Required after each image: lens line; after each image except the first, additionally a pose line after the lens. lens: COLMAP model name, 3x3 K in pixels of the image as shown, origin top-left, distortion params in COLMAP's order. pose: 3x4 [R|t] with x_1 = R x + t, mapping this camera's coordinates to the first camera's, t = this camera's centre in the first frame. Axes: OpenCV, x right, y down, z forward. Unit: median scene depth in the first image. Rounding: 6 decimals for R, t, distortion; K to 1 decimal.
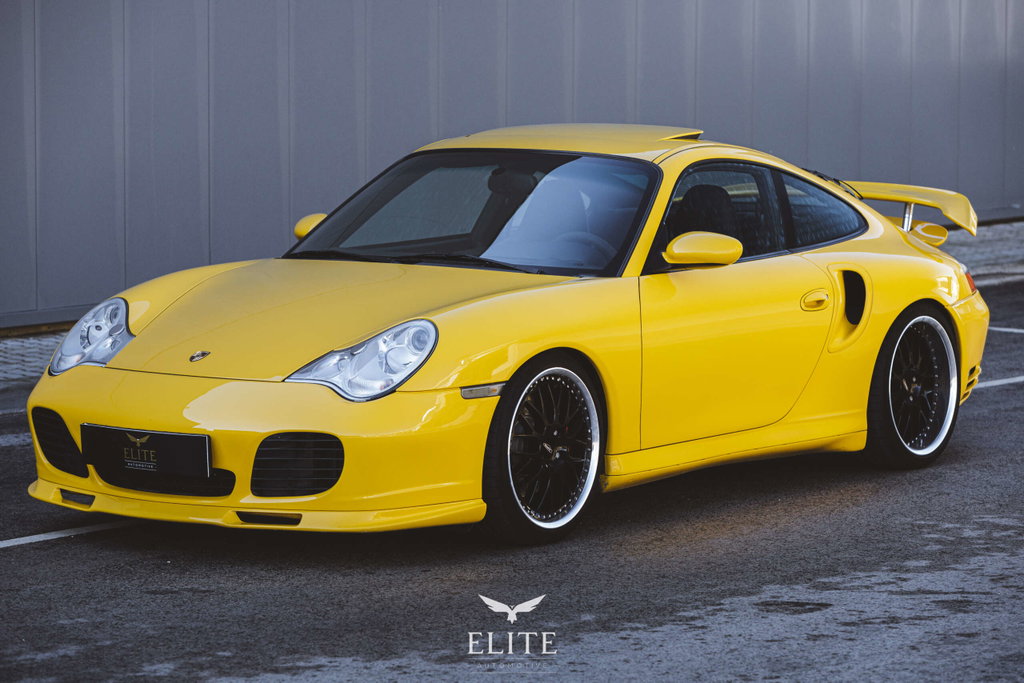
lens RADIAL K [[3699.4, 0, 509.6], [0, 3699.4, 338.7], [0, 0, 1]] dist [-0.145458, 0.000000]
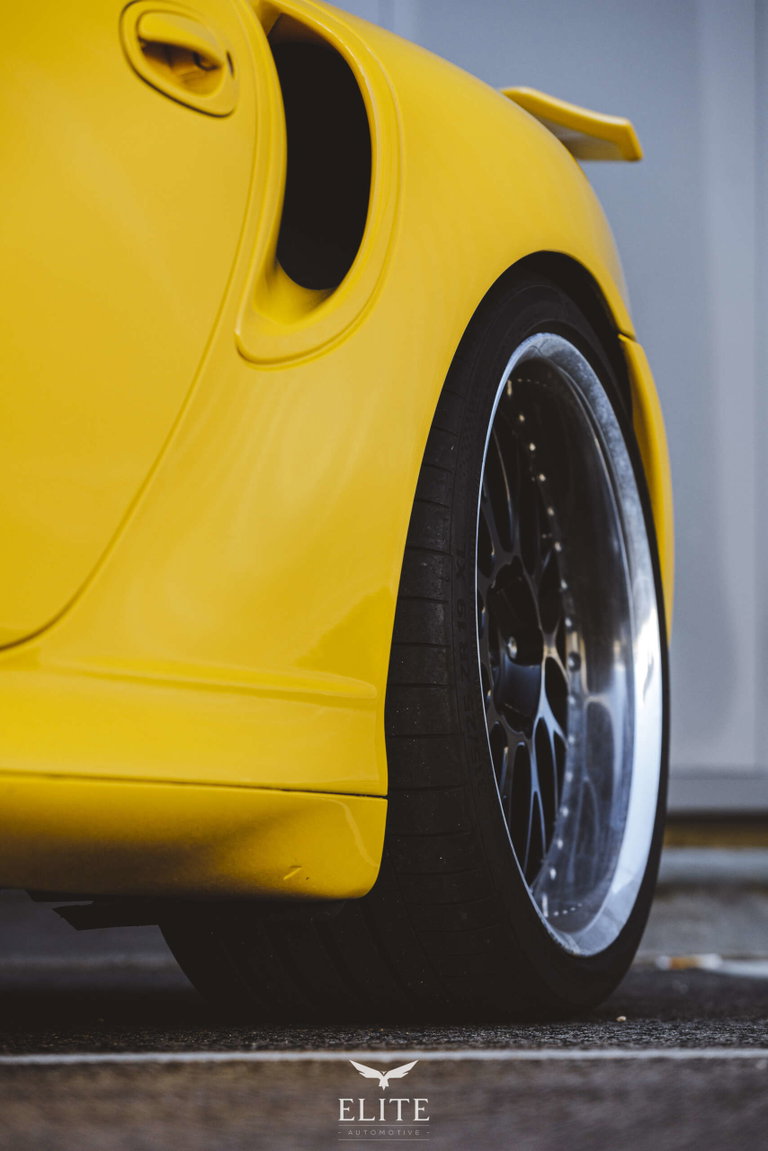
lens RADIAL K [[3873.4, 0, 383.7], [0, 3873.4, 575.9], [0, 0, 1]] dist [-0.107654, 0.000000]
pose [[0.965234, 0.015981, 0.260898, 0.047324], [0.030571, 0.984377, -0.173400, 0.058076], [-0.259593, 0.175348, 0.949666, 0.923671]]
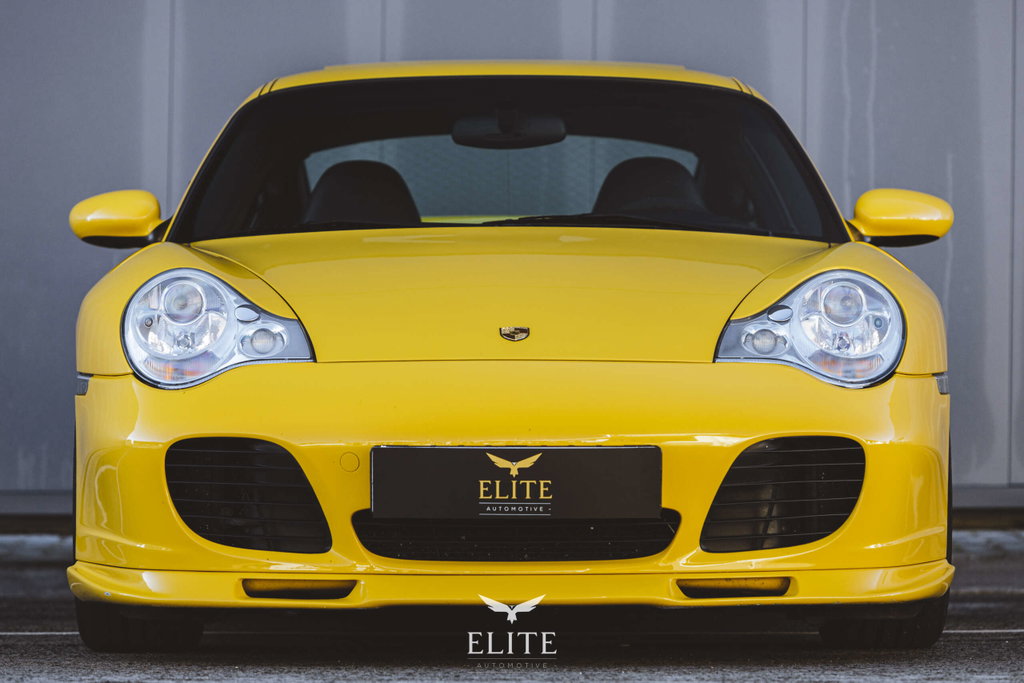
lens RADIAL K [[5437.1, 0, 512.8], [0, 5437.1, 336.1], [0, 0, 1]] dist [-0.124353, 0.000000]
pose [[0.809247, 0.006426, 0.587433, -0.596893], [0.058426, 0.994102, -0.091363, 0.084695], [-0.584555, 0.108257, 0.804099, 0.310492]]
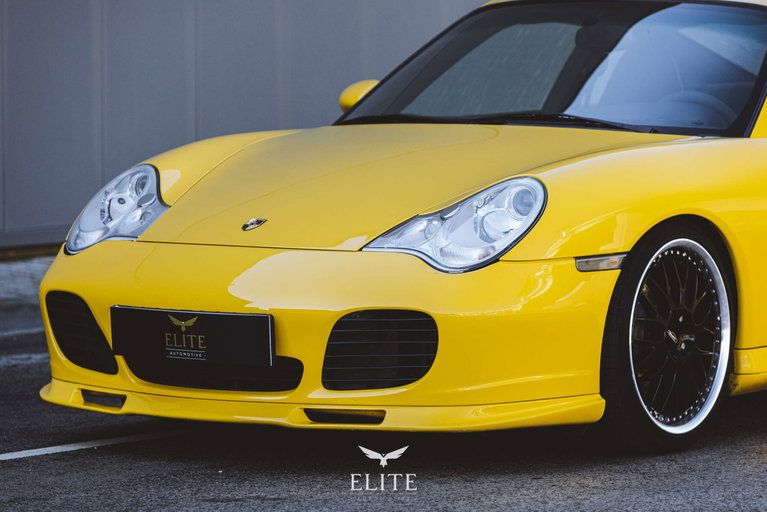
lens RADIAL K [[3926.4, 0, 385.4], [0, 3926.4, 257.8], [0, 0, 1]] dist [-0.191701, 0.000000]
pose [[0.999983, -0.003665, -0.004608, -0.051051], [0.003525, 0.999545, -0.029948, 0.038953], [0.004716, 0.029931, 0.999541, 0.125087]]
